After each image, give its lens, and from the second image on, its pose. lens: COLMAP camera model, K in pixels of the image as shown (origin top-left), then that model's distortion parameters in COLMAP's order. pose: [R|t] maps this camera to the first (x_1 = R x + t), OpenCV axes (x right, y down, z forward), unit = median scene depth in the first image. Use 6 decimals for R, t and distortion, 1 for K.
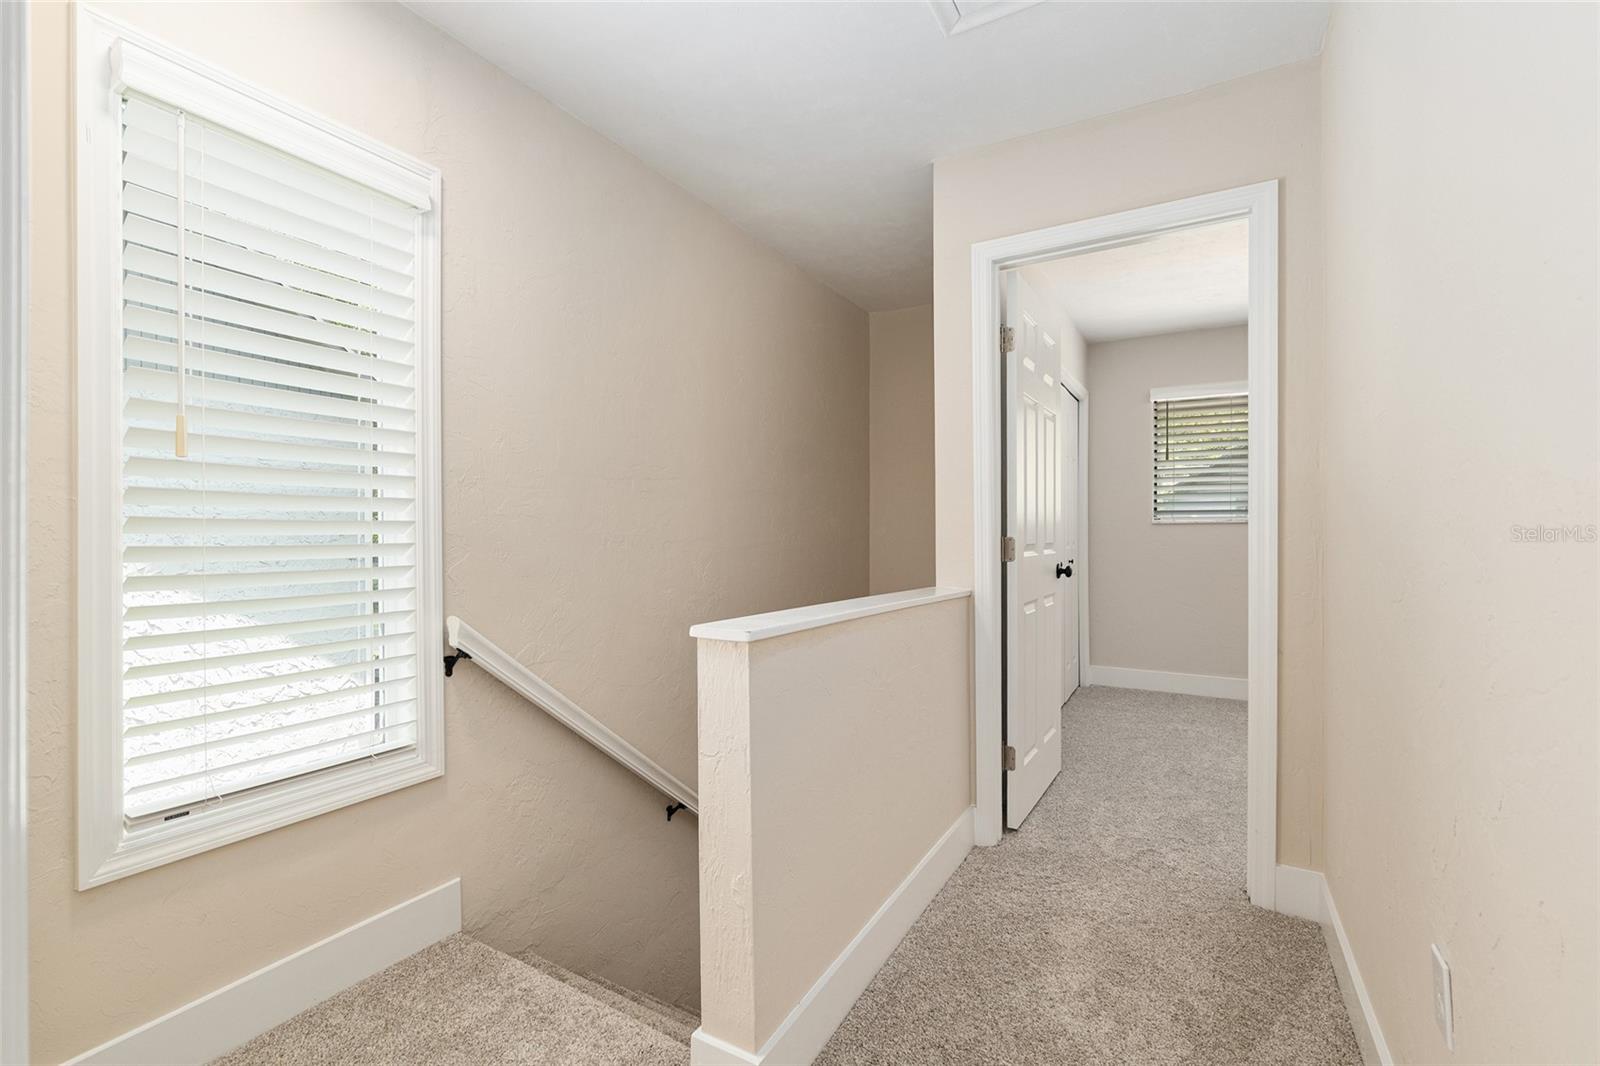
lens RADIAL K [[693.7, 0, 793.8], [0, 693.7, 529.6], [0, 0, 1]] dist [0.000451, -0.001424]
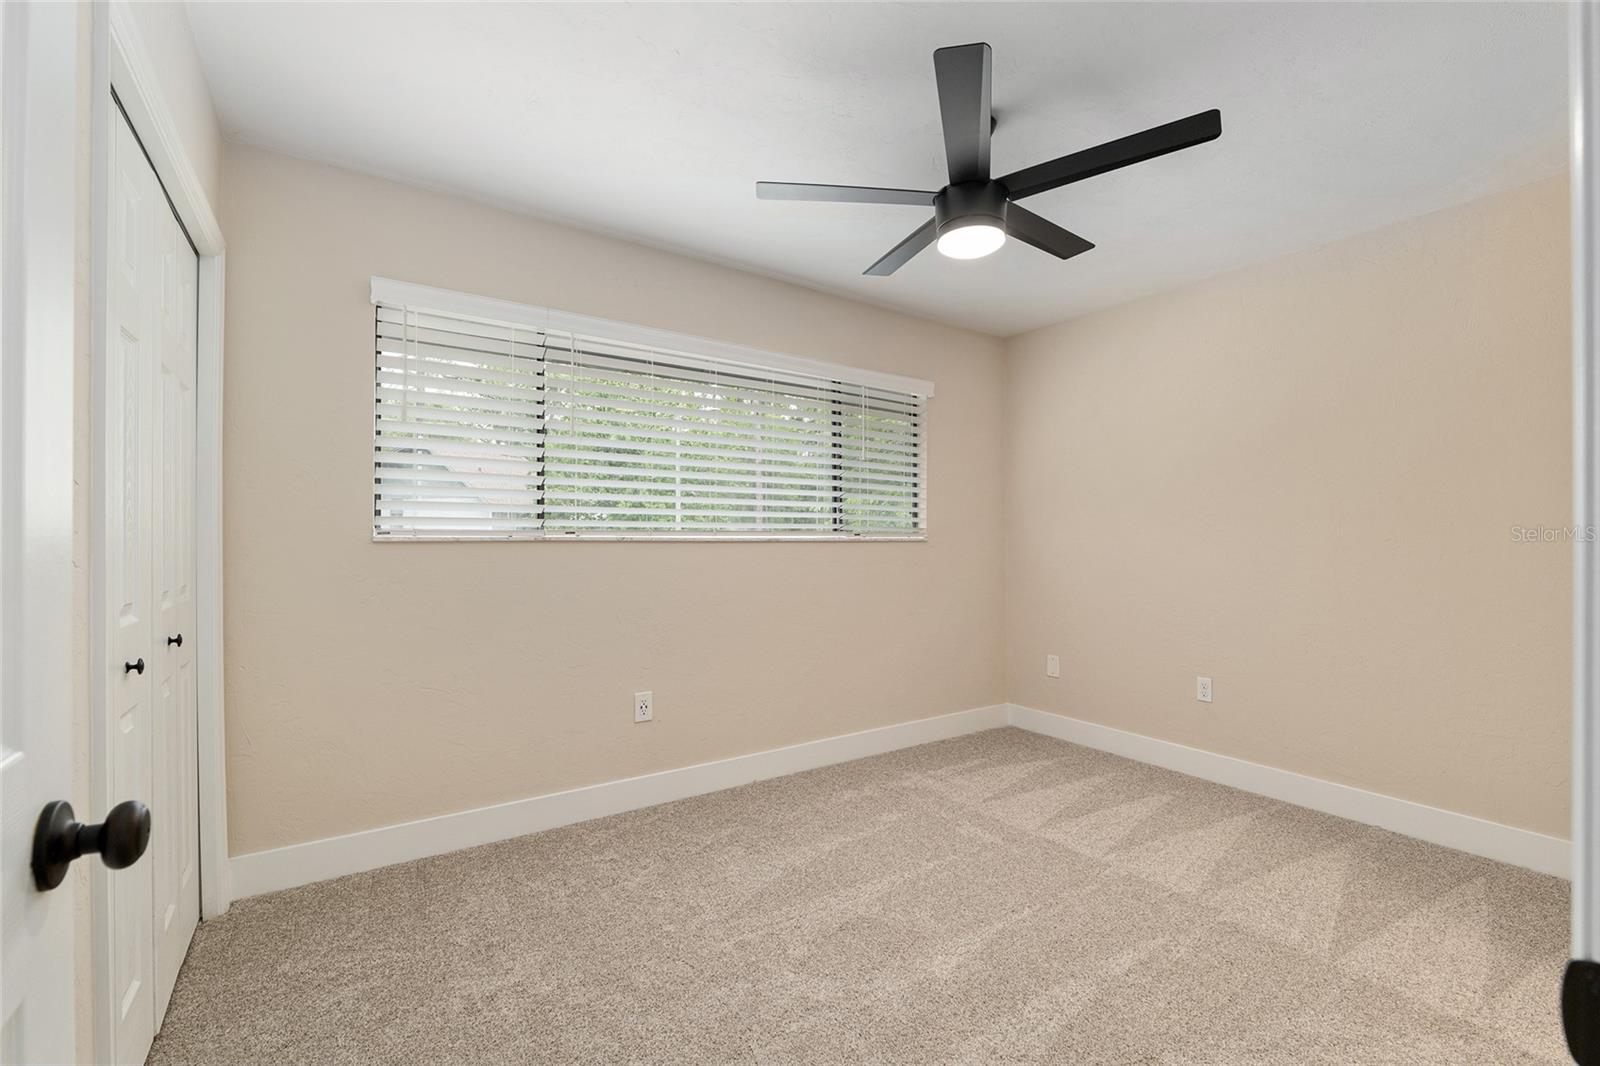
lens RADIAL K [[693.7, 0, 793.7], [0, 693.7, 540.0], [0, 0, 1]] dist [0.000451, -0.001424]
pose [[0.453607, 0.000435, 0.891202, 0.204924], [0.003572, 0.999991, -0.002307, -0.007352], [-0.891195, 0.004230, 0.453602, 0.499880]]
